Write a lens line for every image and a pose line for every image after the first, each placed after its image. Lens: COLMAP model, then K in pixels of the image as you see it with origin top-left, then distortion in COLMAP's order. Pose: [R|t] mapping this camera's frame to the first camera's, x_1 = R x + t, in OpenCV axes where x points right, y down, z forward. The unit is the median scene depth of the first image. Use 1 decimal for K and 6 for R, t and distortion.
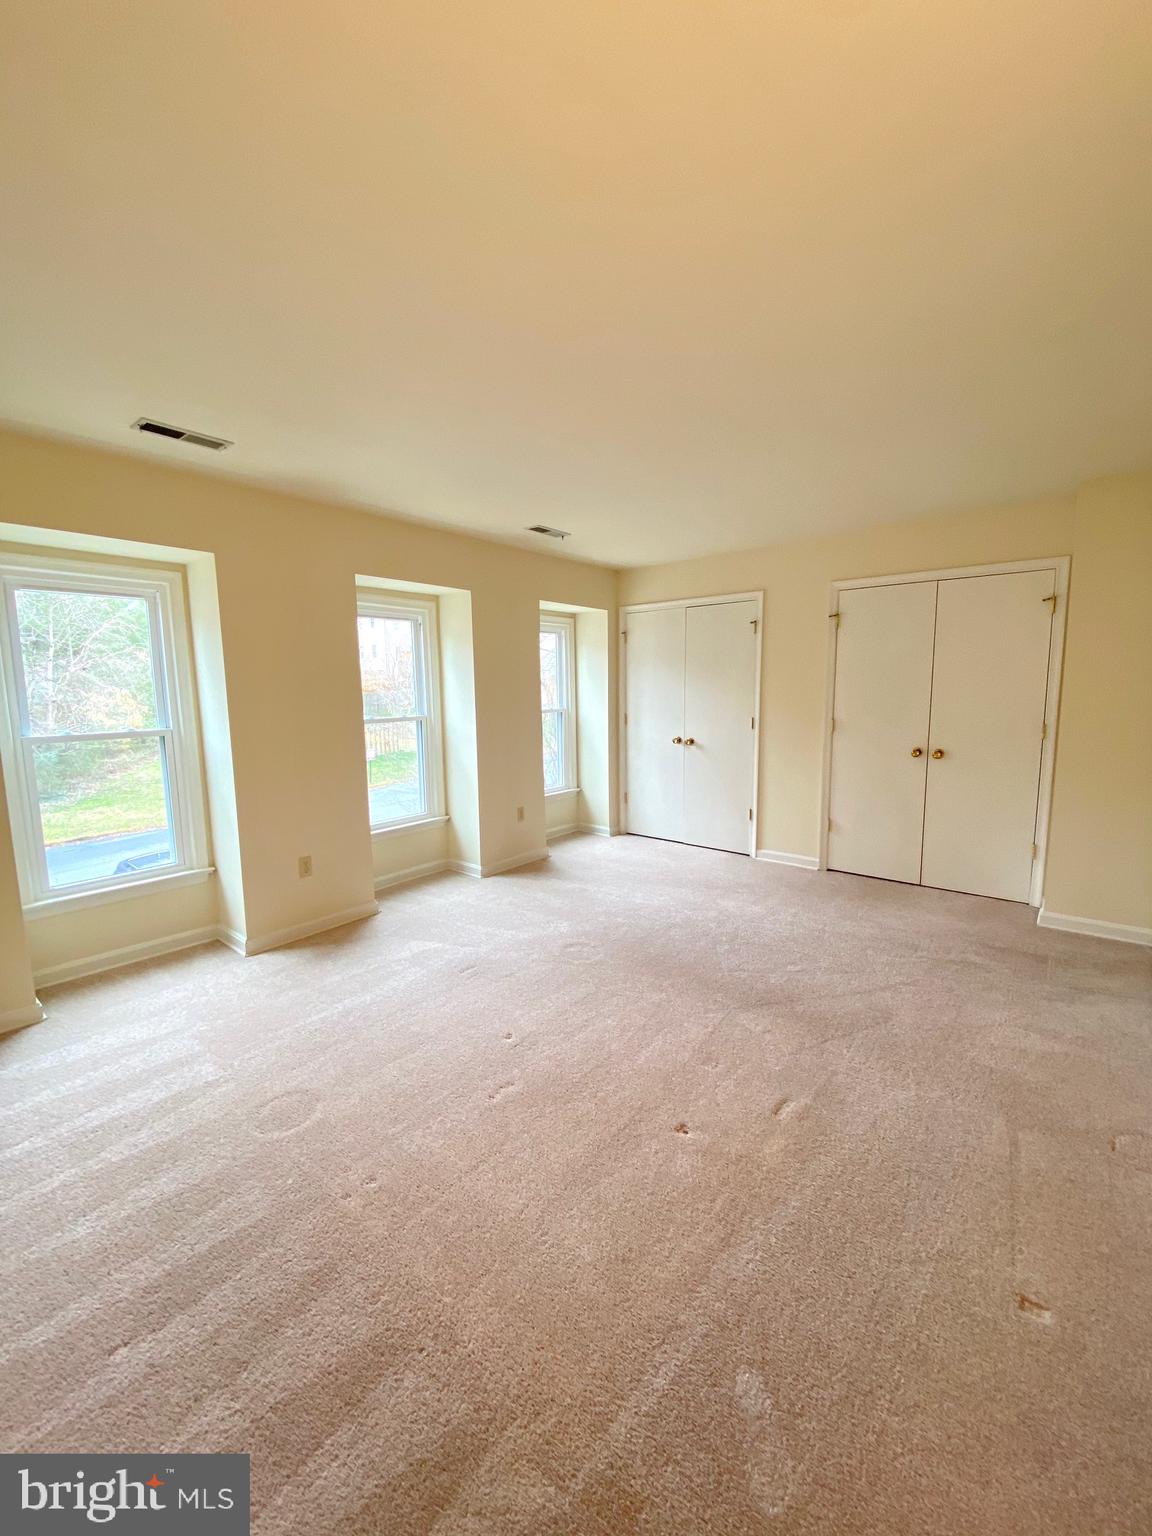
lens RADIAL K [[638.9, 0, 576.0], [0, 638.9, 768.0], [0, 0, 1]] dist [0.013253, -0.016228]
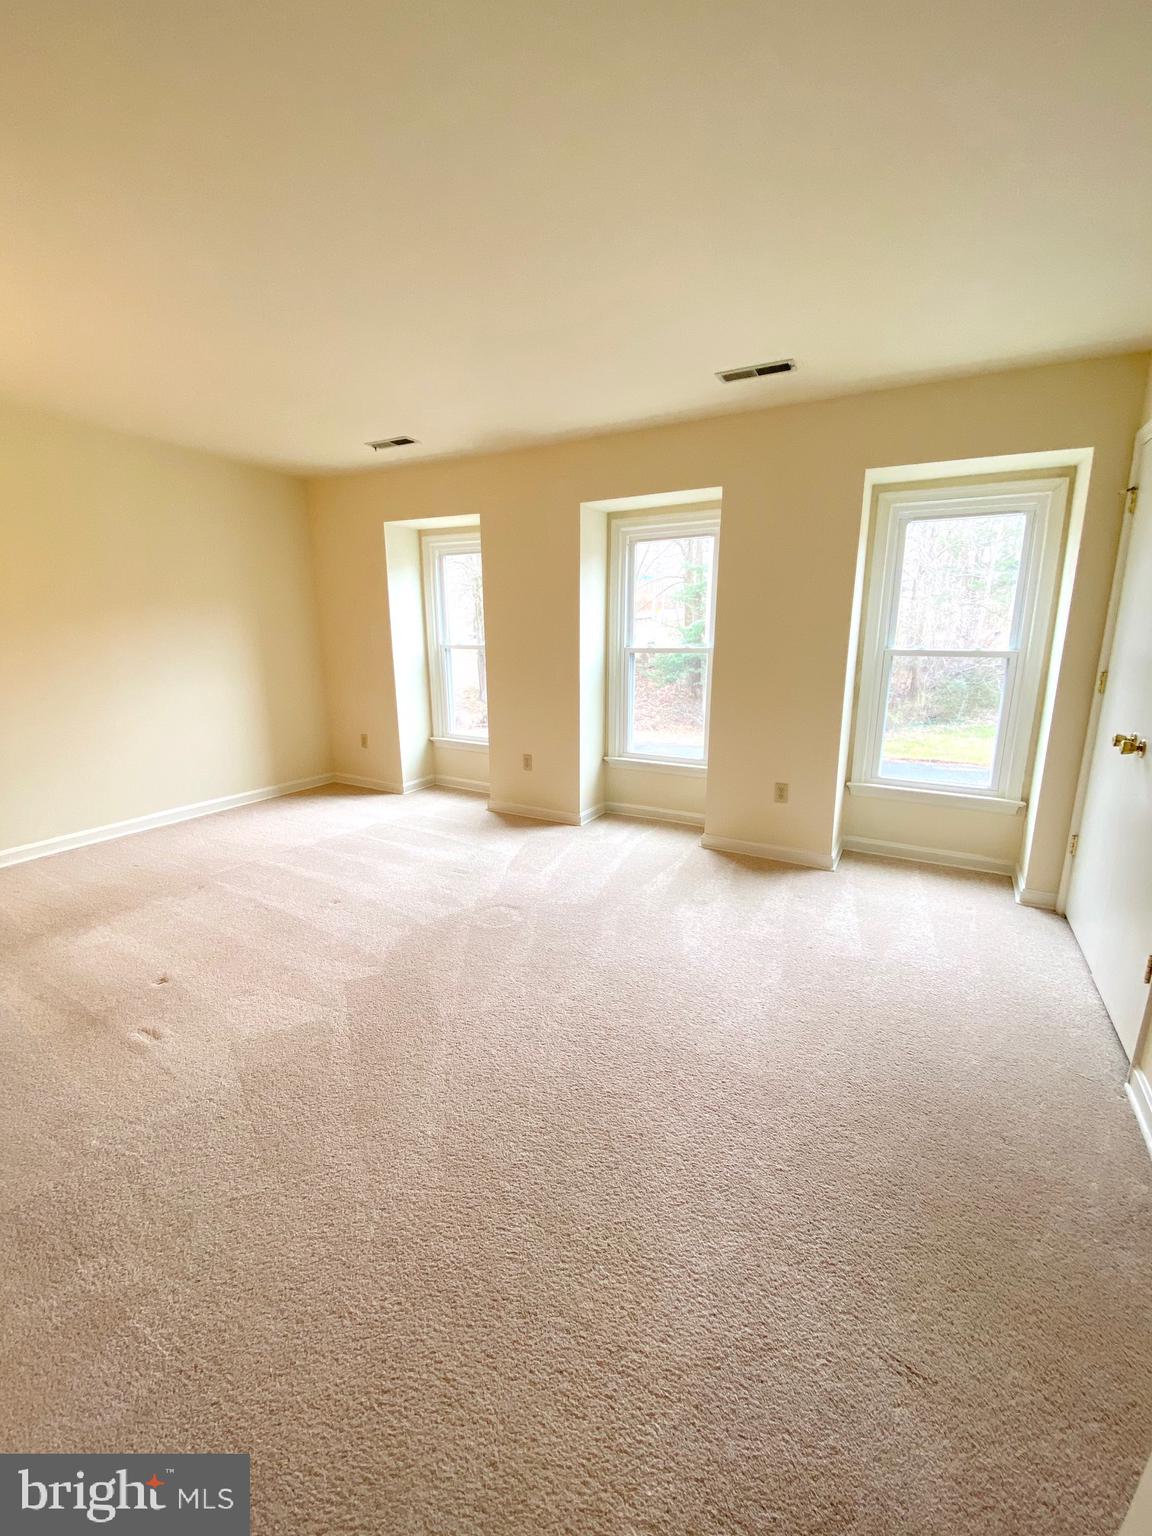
lens RADIAL K [[614.8, 0, 619.9], [0, 614.8, 790.7], [0, 0, 1]] dist [0.000307, -0.000020]
pose [[0.184557, 0.276283, -0.943189, 0.393732], [-0.118245, 0.958946, 0.257761, -0.065203], [0.975683, 0.063956, 0.209649, 0.476335]]
